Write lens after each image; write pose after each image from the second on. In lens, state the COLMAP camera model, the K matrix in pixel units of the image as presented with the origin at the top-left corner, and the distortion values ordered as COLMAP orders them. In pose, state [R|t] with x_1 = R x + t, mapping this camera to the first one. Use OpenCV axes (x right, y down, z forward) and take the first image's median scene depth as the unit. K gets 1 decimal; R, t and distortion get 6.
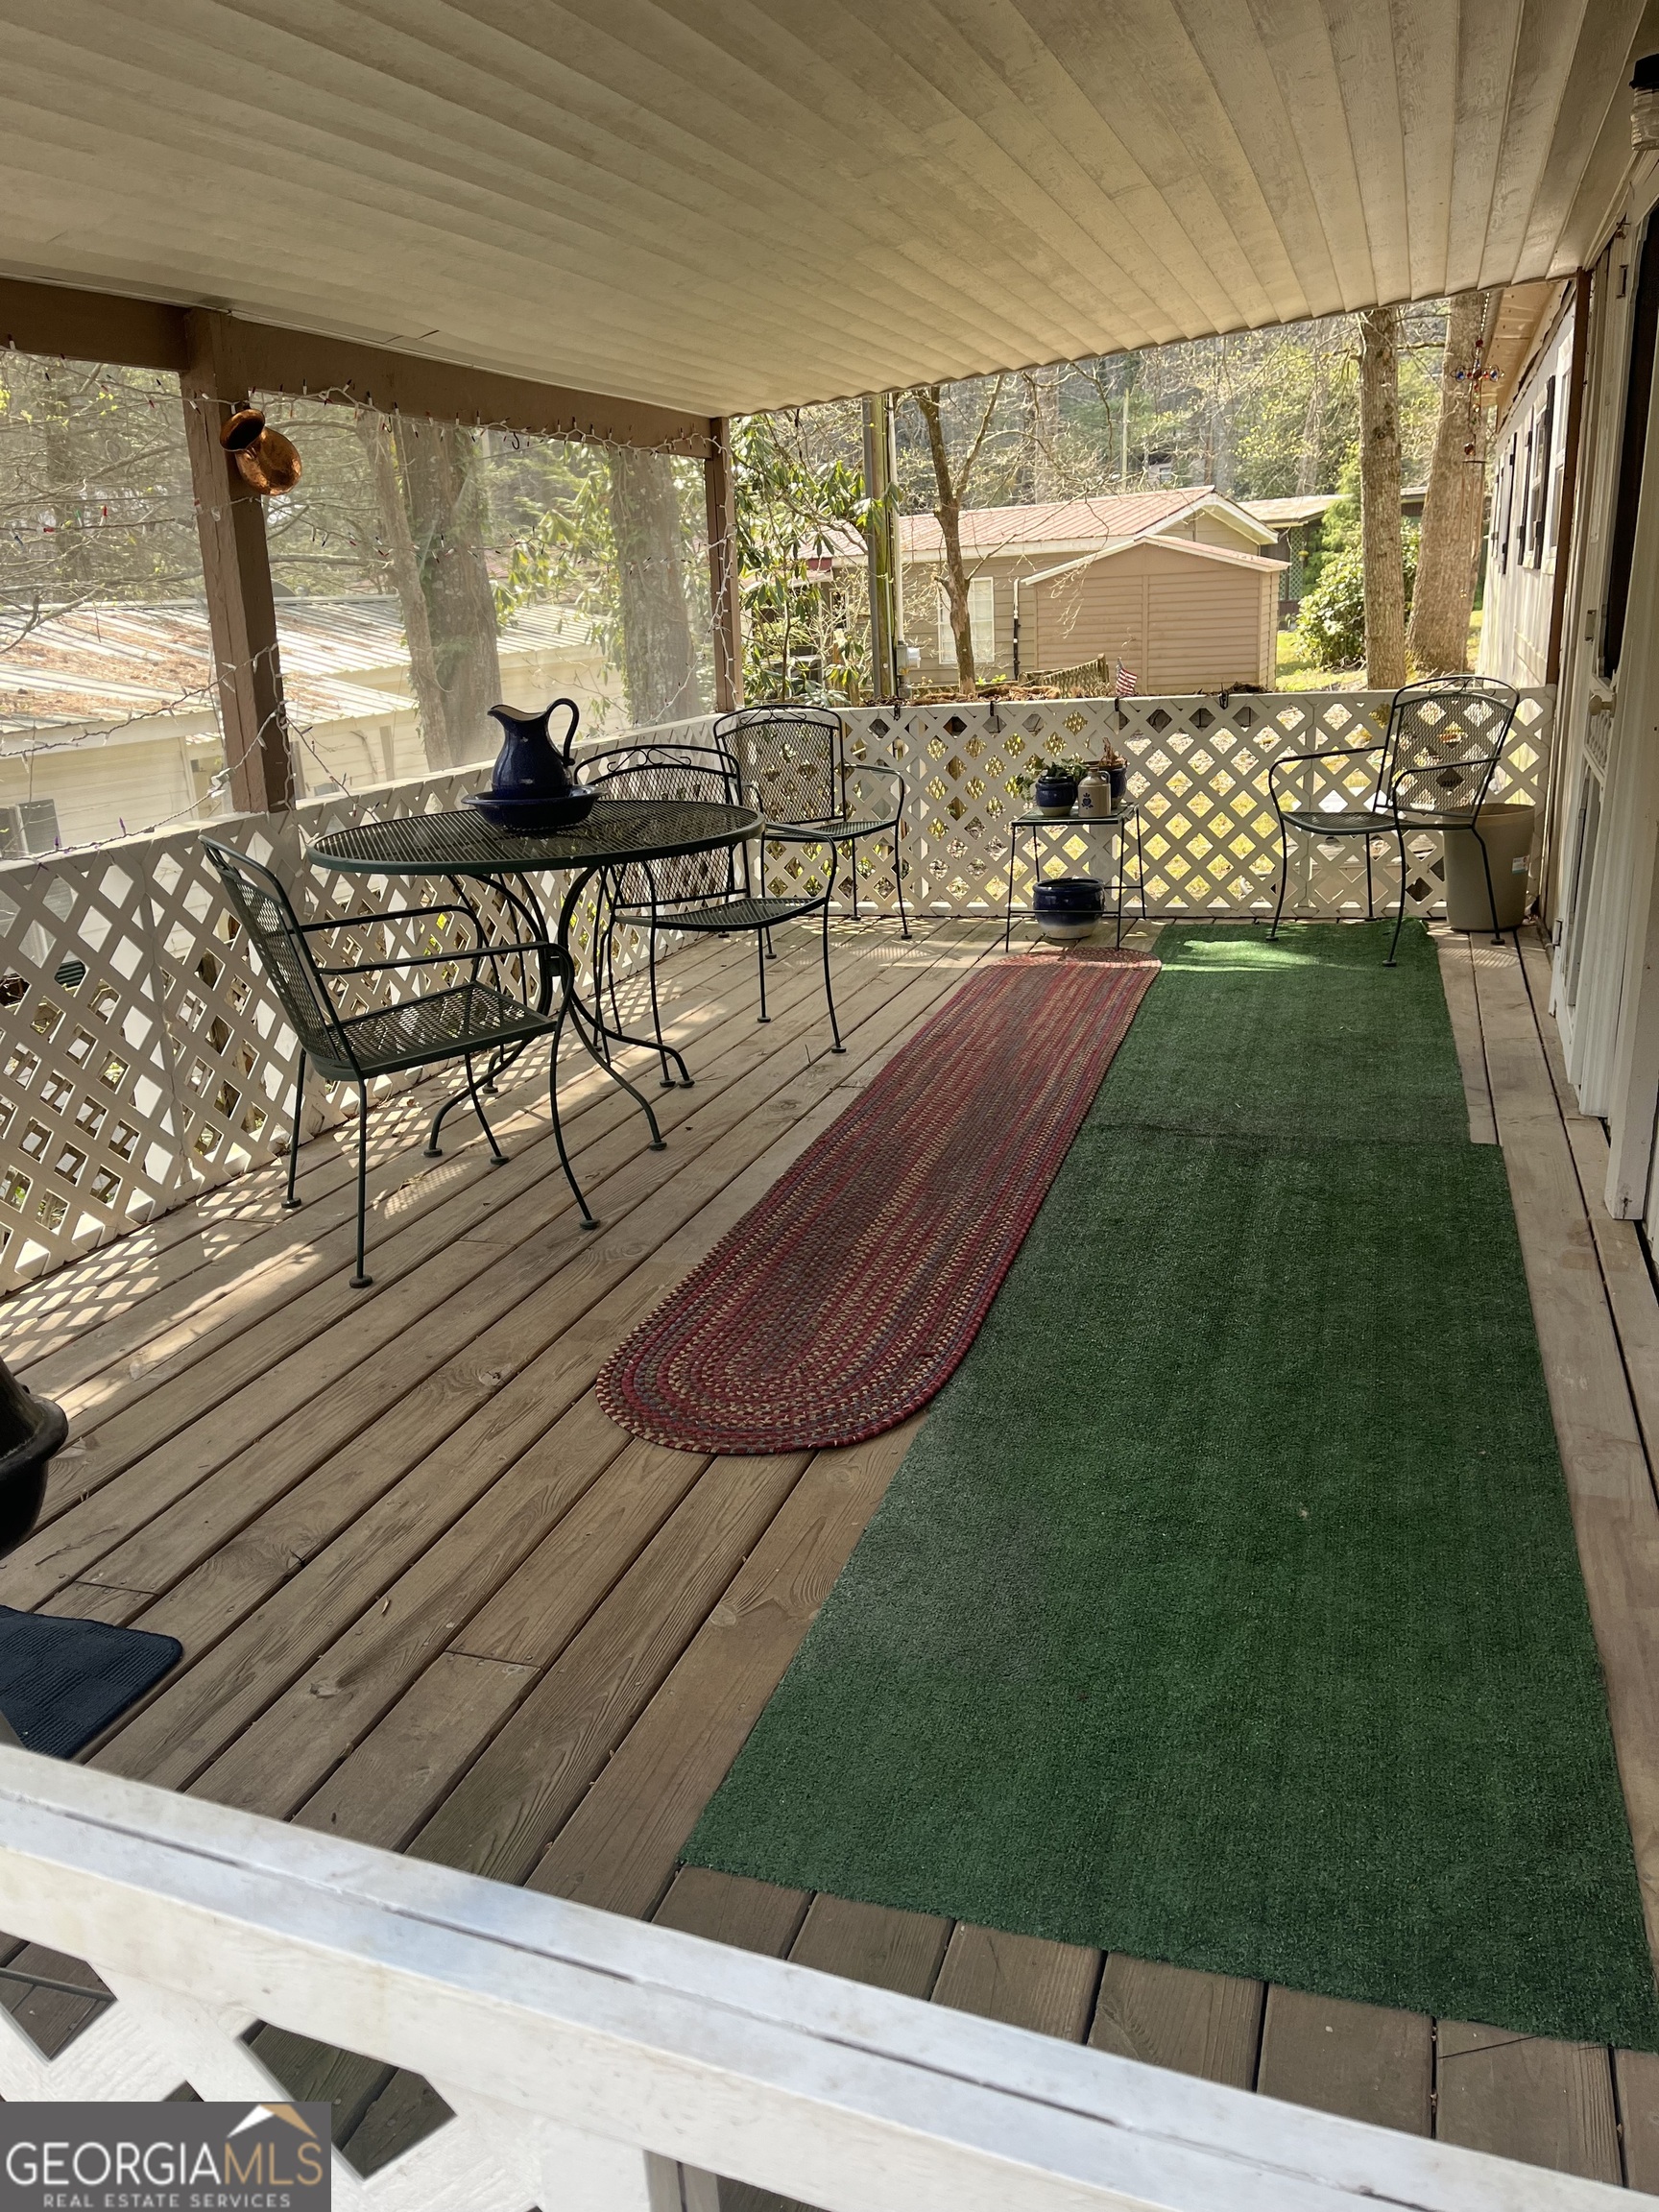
lens RADIAL K [[1675.0, 0, 808.2], [0, 1675.0, 1102.8], [0, 0, 1]] dist [0.034845, -0.004978]
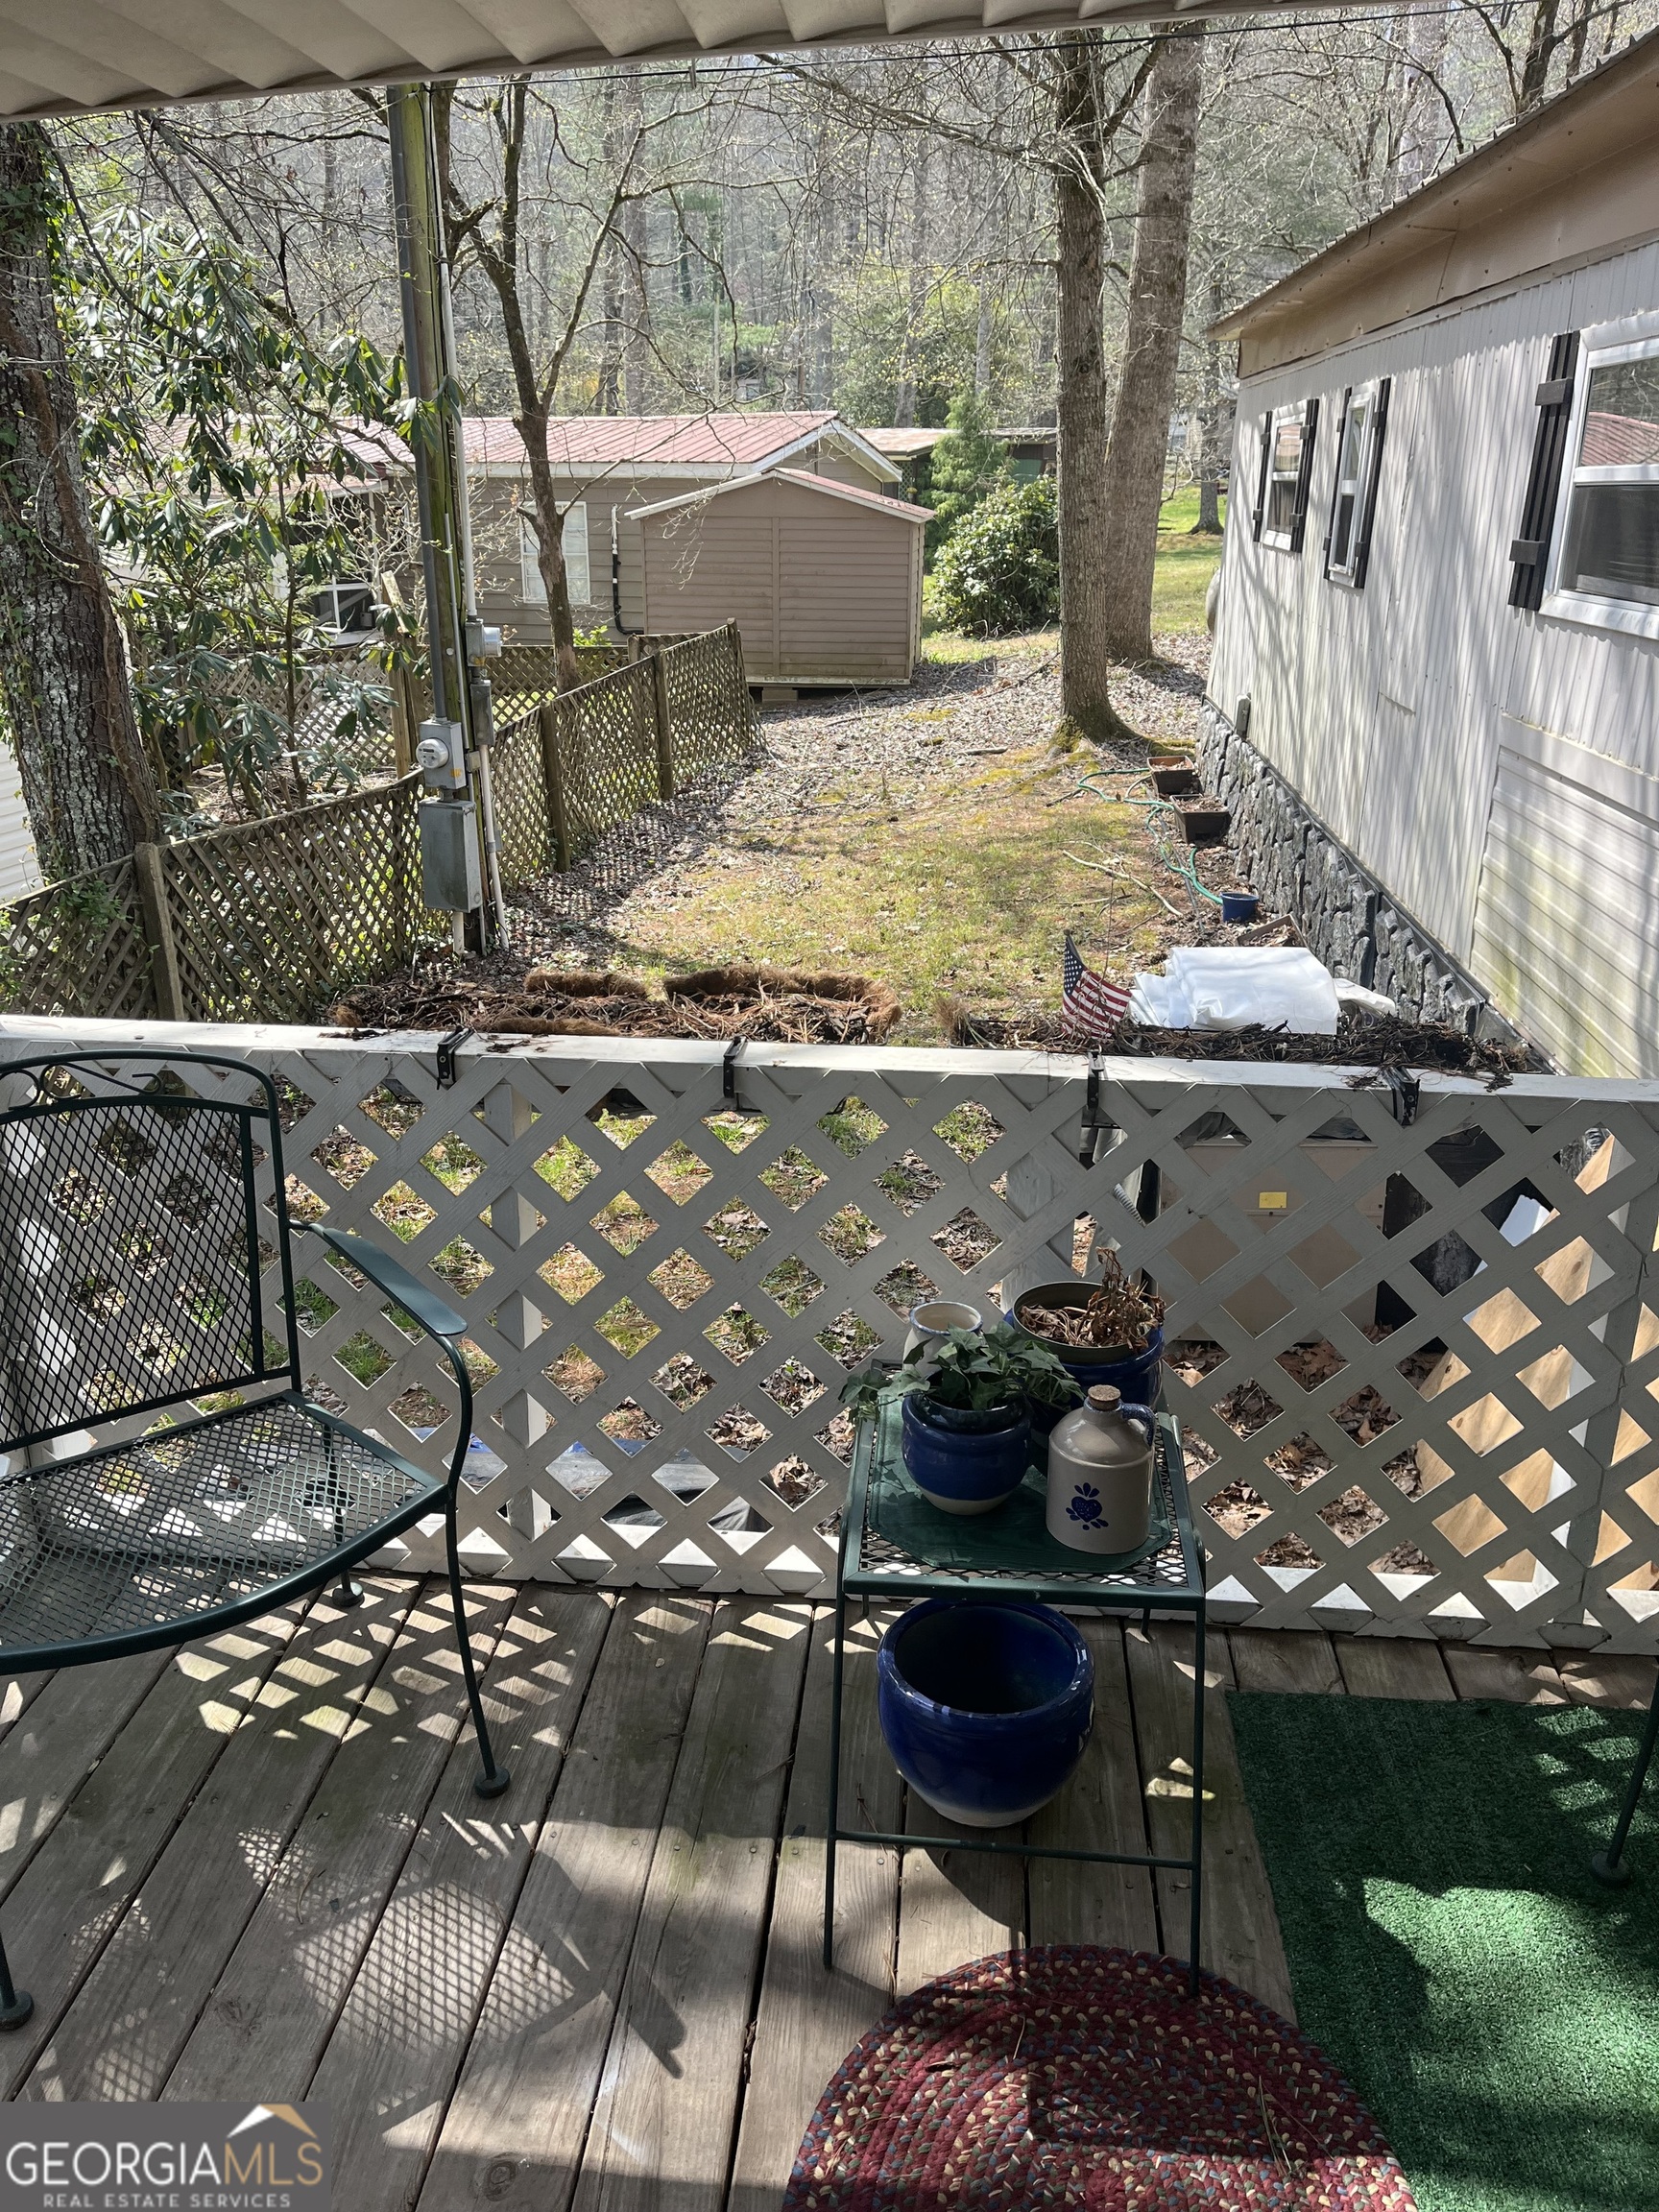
lens RADIAL K [[1675.0, 0, 831.9], [0, 1675.0, 1112.3], [0, 0, 1]] dist [0.034845, -0.004978]
pose [[0.967694, -0.029321, 0.250416, 0.020215], [0.015851, 0.998325, 0.055638, -0.112729], [-0.251628, -0.049871, 0.966538, 0.303574]]
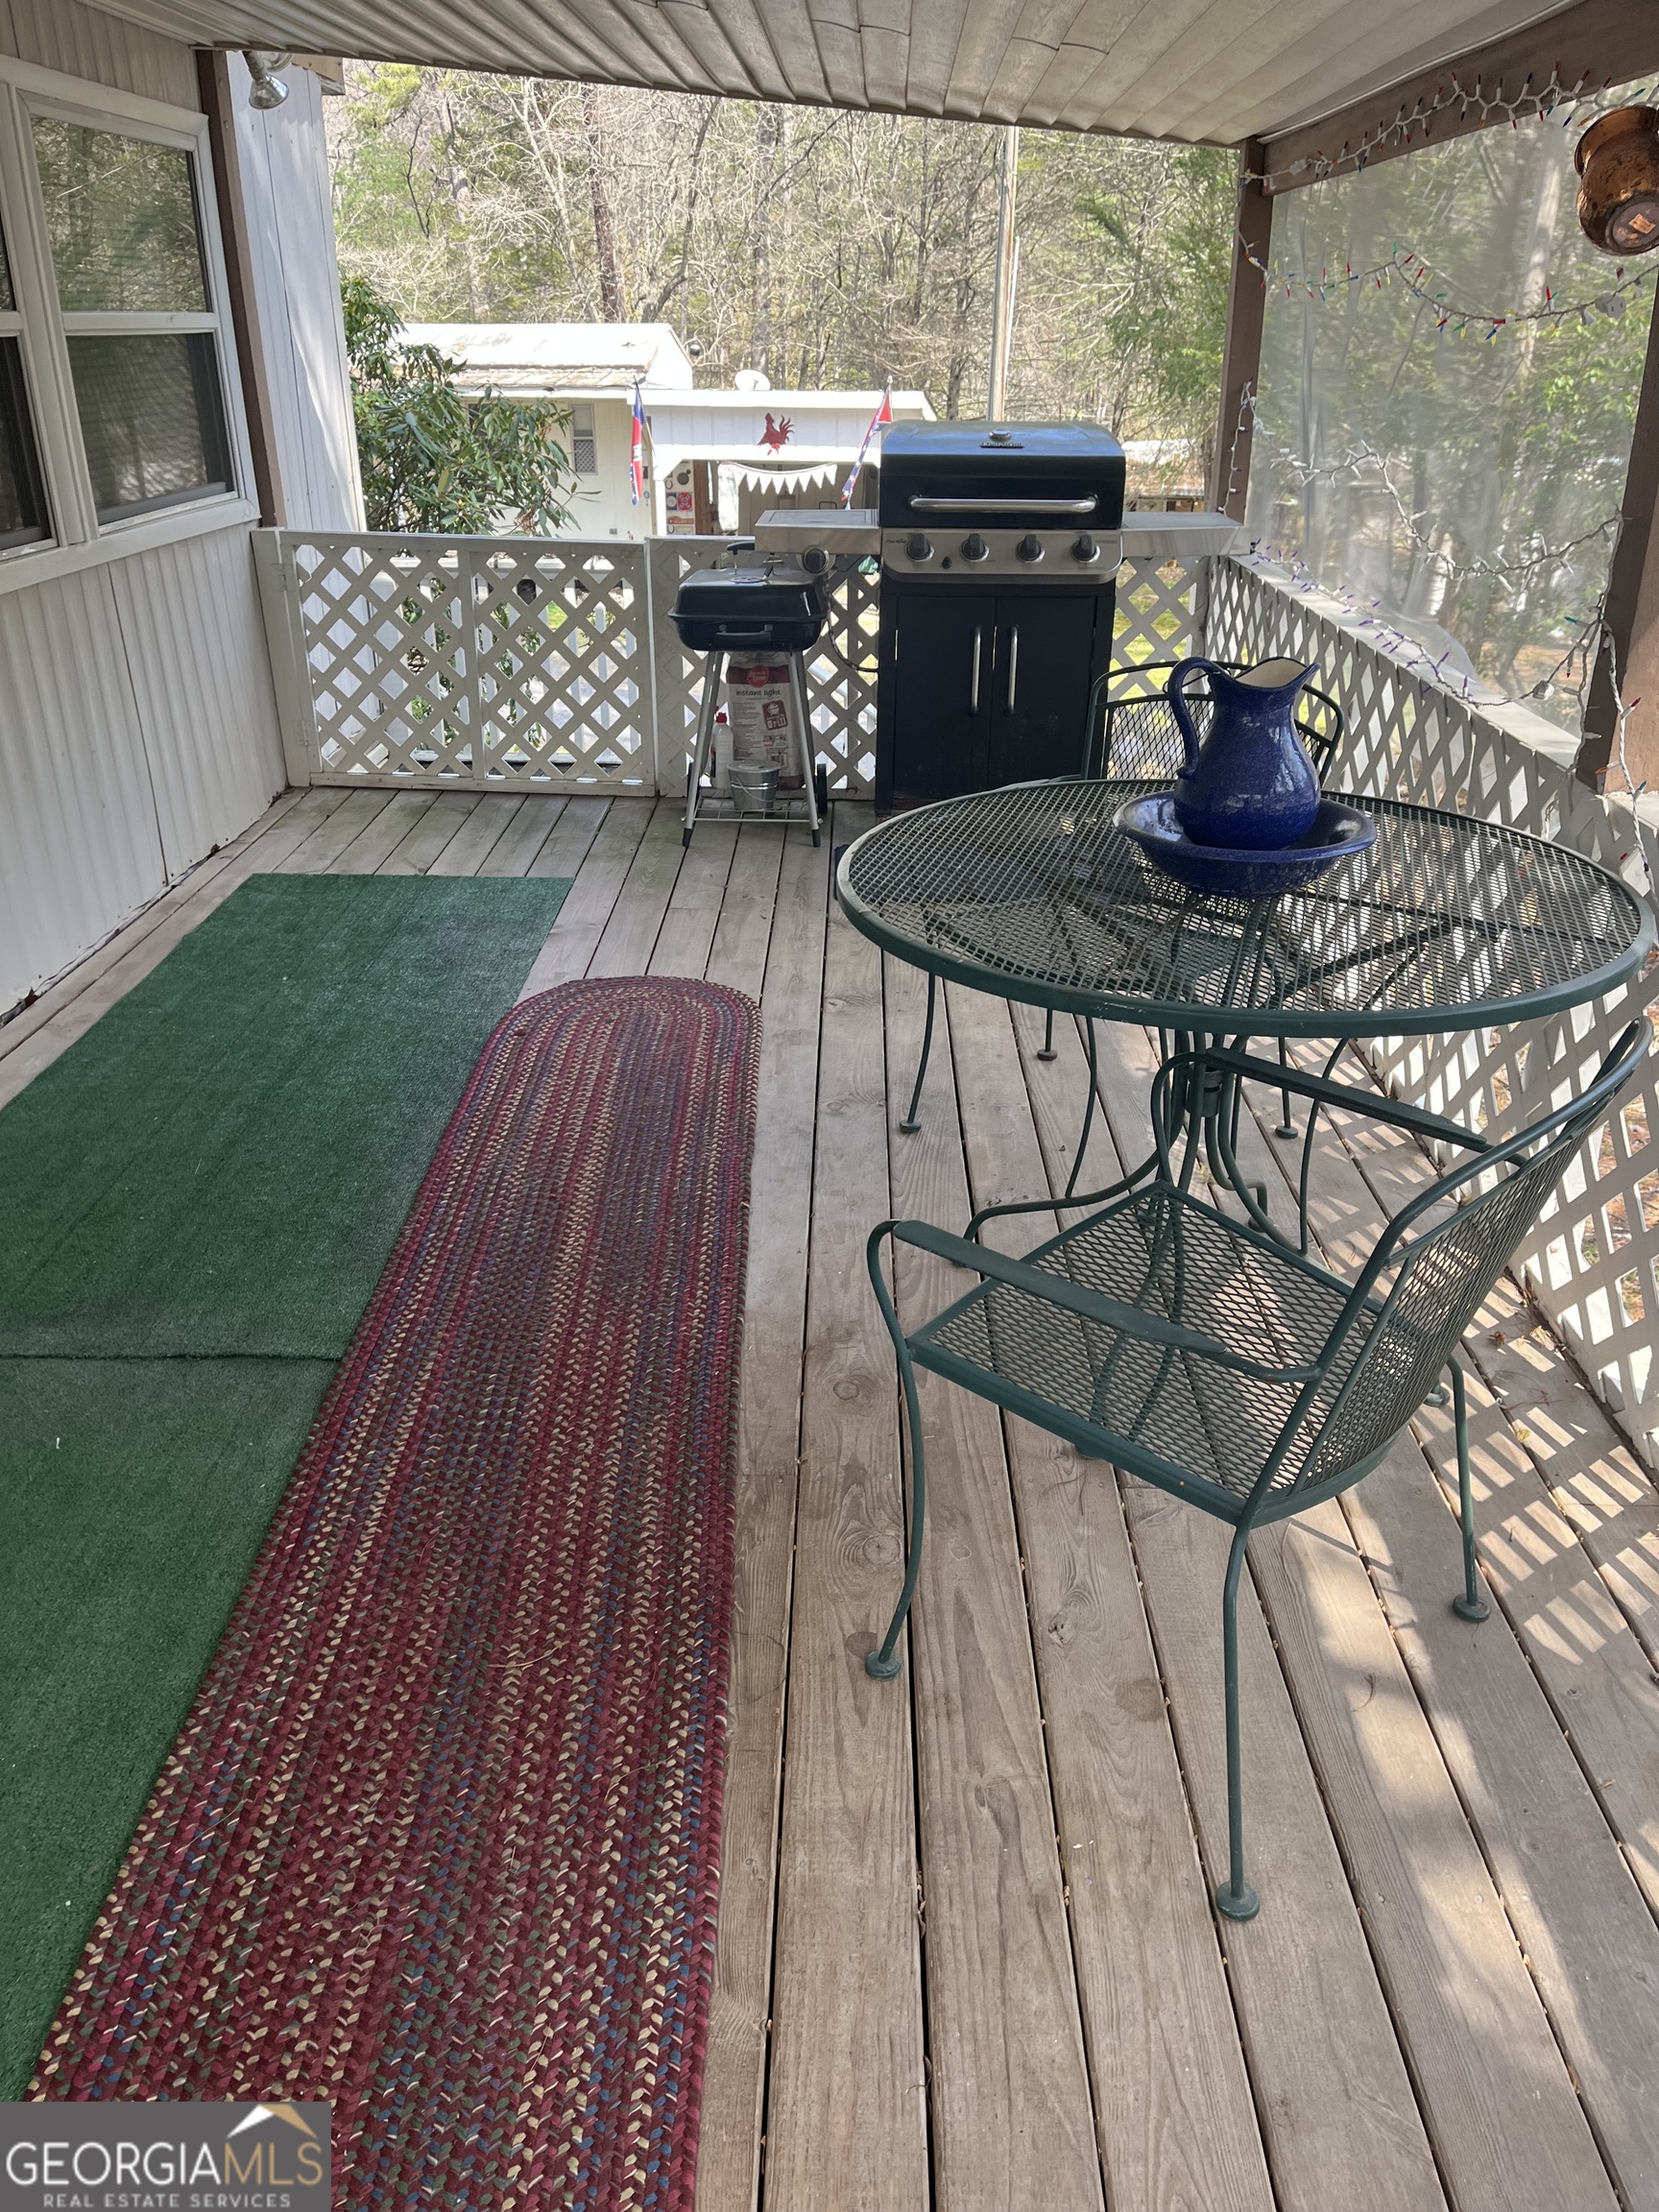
lens RADIAL K [[1675.0, 0, 818.5], [0, 1675.0, 1114.9], [0, 0, 1]] dist [0.034845, -0.004978]
pose [[-0.950725, 0.173622, -0.256859, 0.039843], [-0.044685, 0.743101, 0.667685, -0.140043], [0.306797, 0.646263, -0.698727, 0.411011]]
